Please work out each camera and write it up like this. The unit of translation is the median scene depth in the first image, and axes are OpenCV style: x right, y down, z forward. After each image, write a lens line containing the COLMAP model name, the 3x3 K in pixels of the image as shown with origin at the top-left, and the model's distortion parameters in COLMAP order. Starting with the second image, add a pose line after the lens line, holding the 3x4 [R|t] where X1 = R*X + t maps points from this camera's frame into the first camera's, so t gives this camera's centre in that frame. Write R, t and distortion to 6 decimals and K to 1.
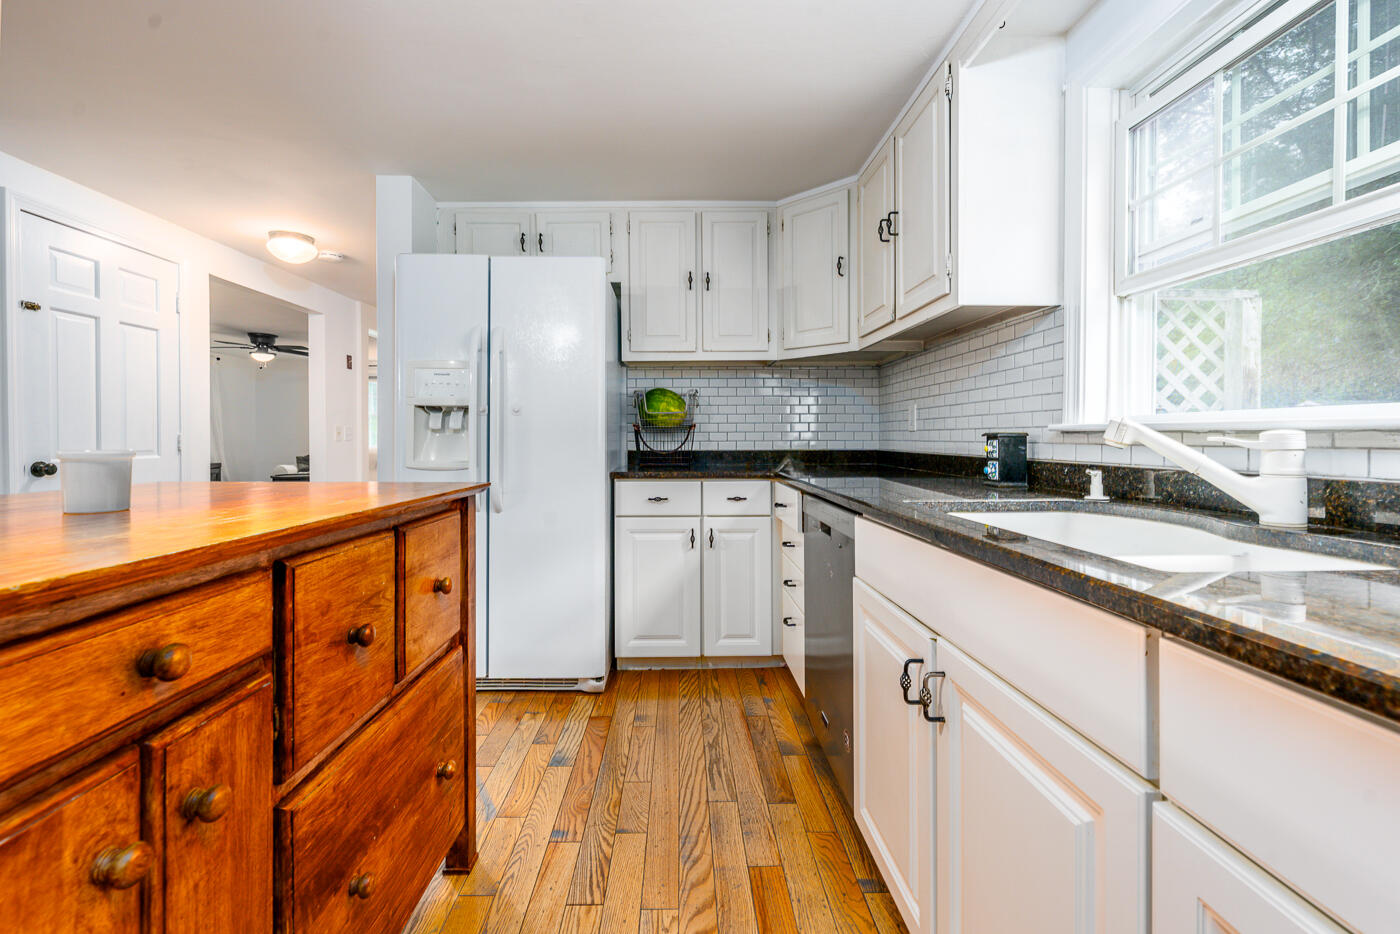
lens RADIAL K [[583.4, 0, 686.0], [0, 583.4, 444.4], [0, 0, 1]] dist [0.001084, 0.000105]
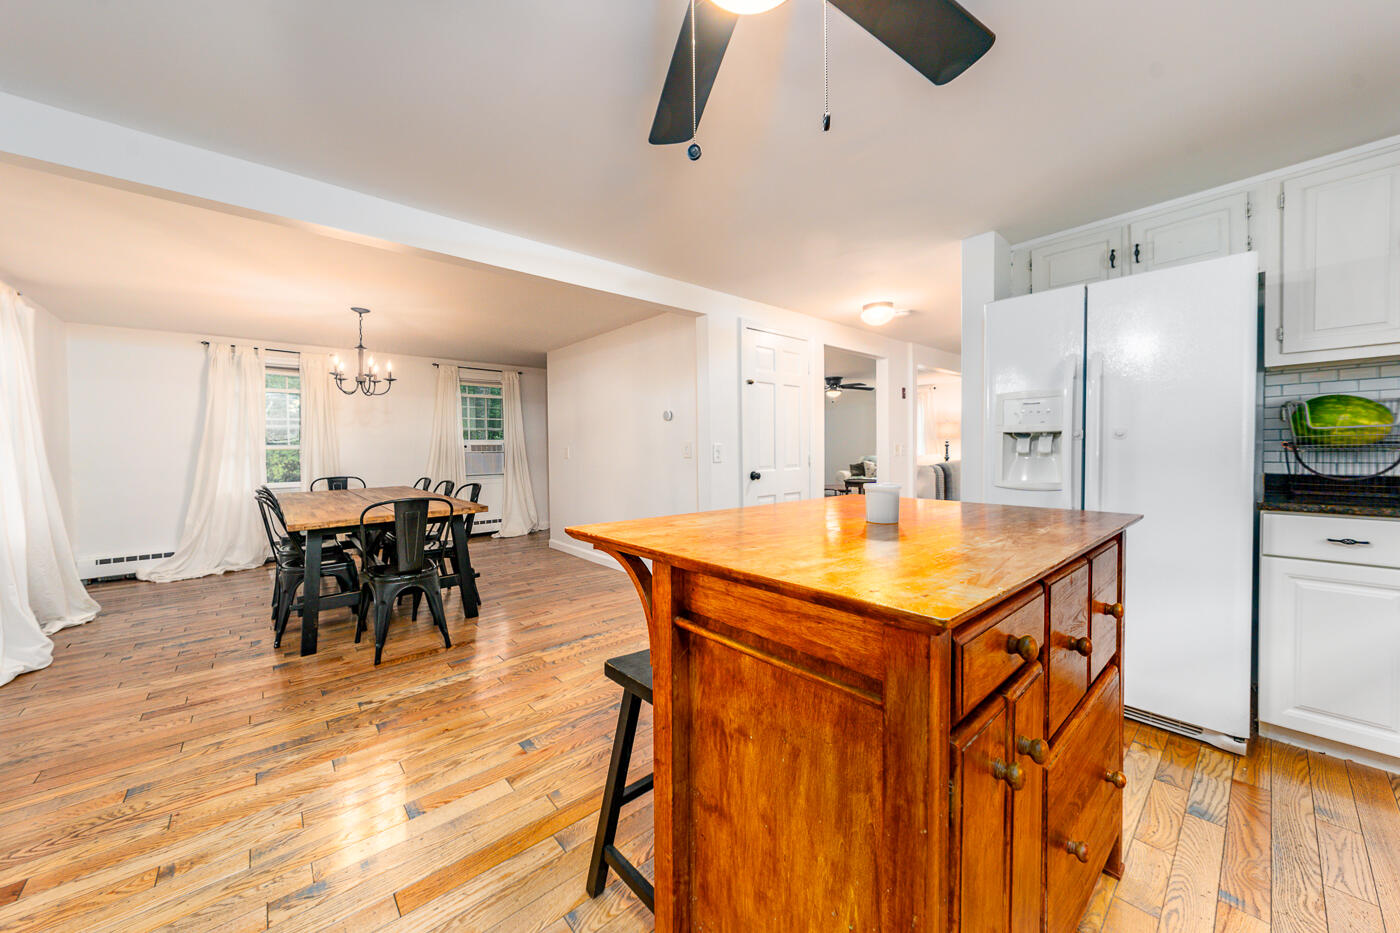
lens RADIAL K [[498.2, 0, 698.1], [0, 498.2, 464.3], [0, 0, 1]] dist [-0.001301, 0.000092]
pose [[0.636147, 0.011825, -0.771477, -0.077623], [0.002438, 0.999847, 0.017336, -0.019546], [0.771564, -0.012910, 0.636020, -0.074563]]
